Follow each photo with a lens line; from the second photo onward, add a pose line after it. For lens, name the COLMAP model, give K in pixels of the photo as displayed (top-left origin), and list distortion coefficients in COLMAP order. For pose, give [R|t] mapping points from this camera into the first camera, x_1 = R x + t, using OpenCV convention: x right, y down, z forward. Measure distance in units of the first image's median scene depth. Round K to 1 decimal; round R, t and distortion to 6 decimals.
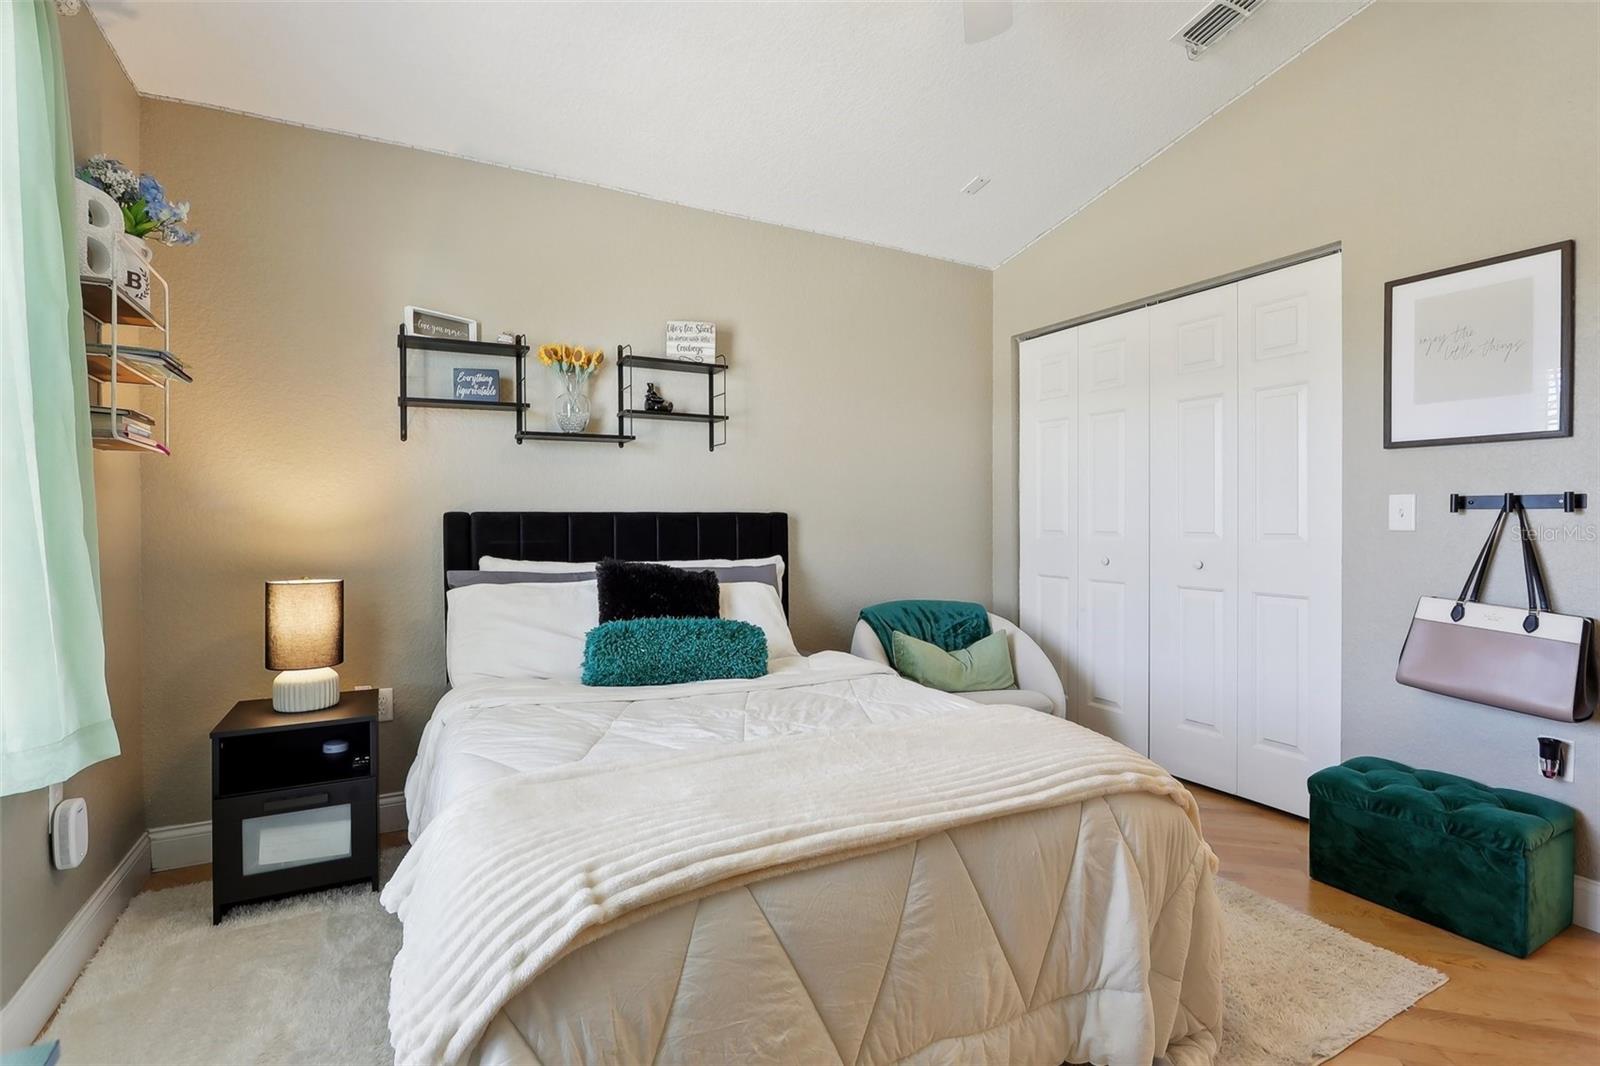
lens RADIAL K [[739.5, 0, 792.2], [0, 739.5, 525.7], [0, 0, 1]] dist [-0.016352, 0.002788]
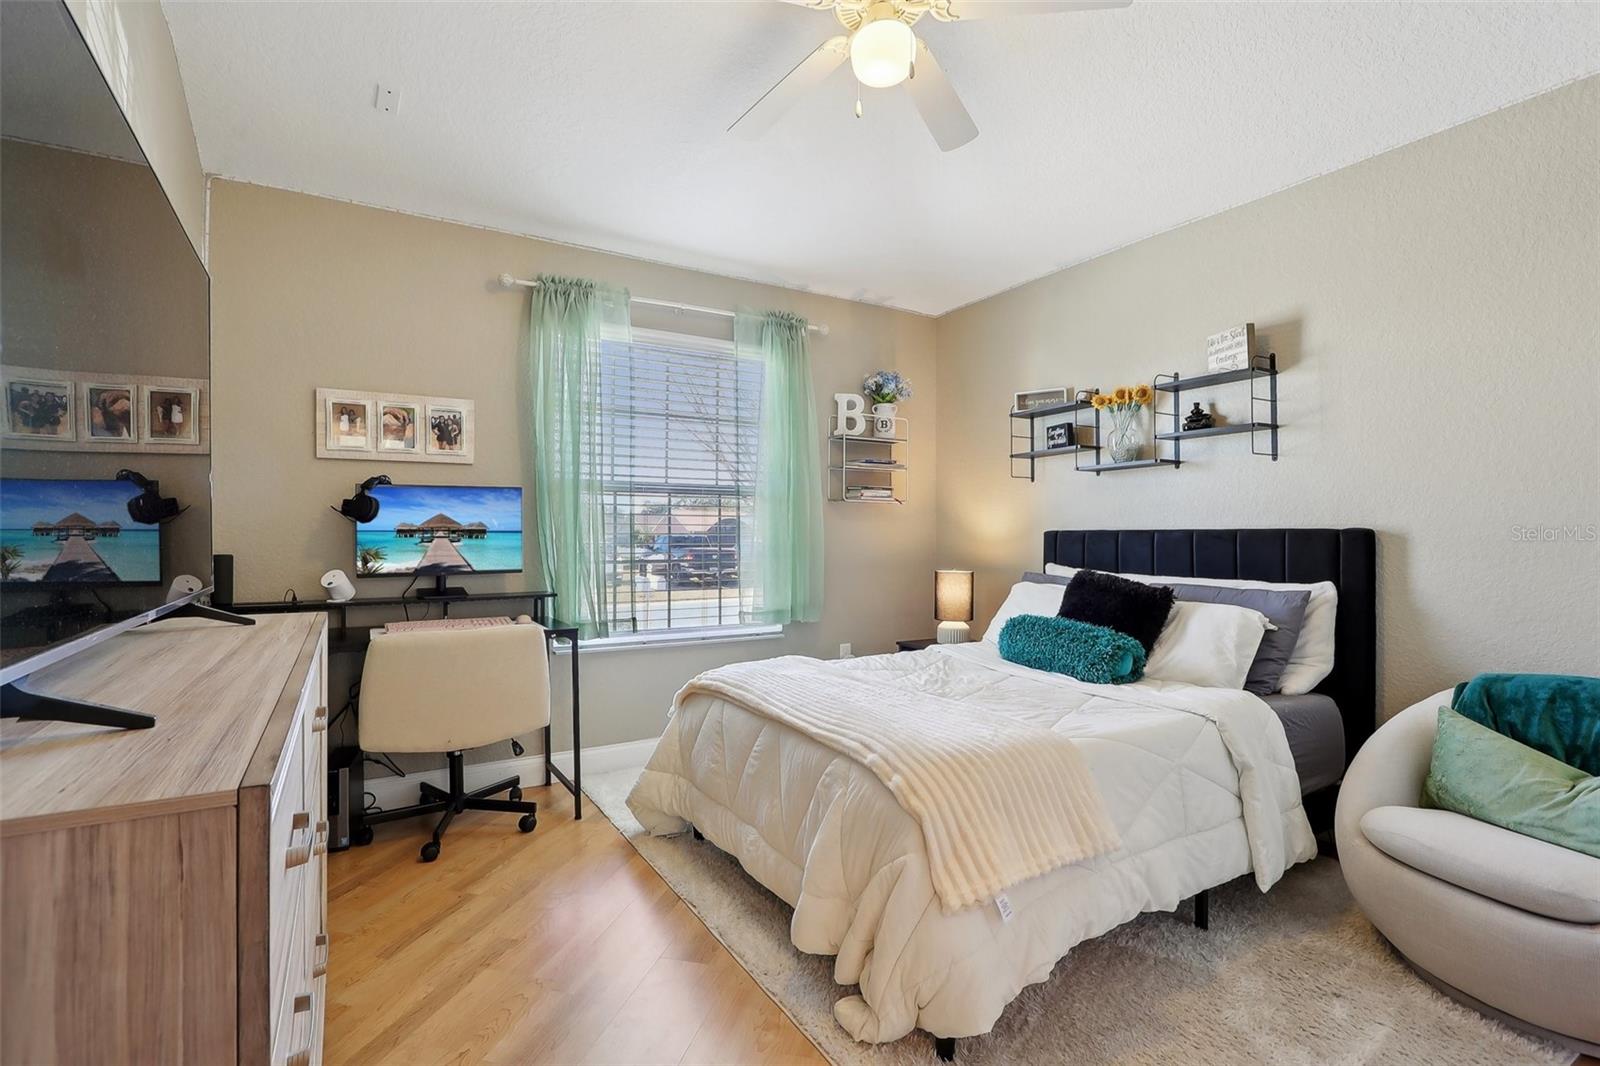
lens RADIAL K [[739.5, 0, 792.7], [0, 739.5, 541.3], [0, 0, 1]] dist [-0.016352, 0.002788]
pose [[0.043946, 0.009145, -0.998992, 0.886876], [-0.009937, 0.999913, 0.008717, -0.005923], [0.998984, 0.009544, 0.044033, 0.446358]]
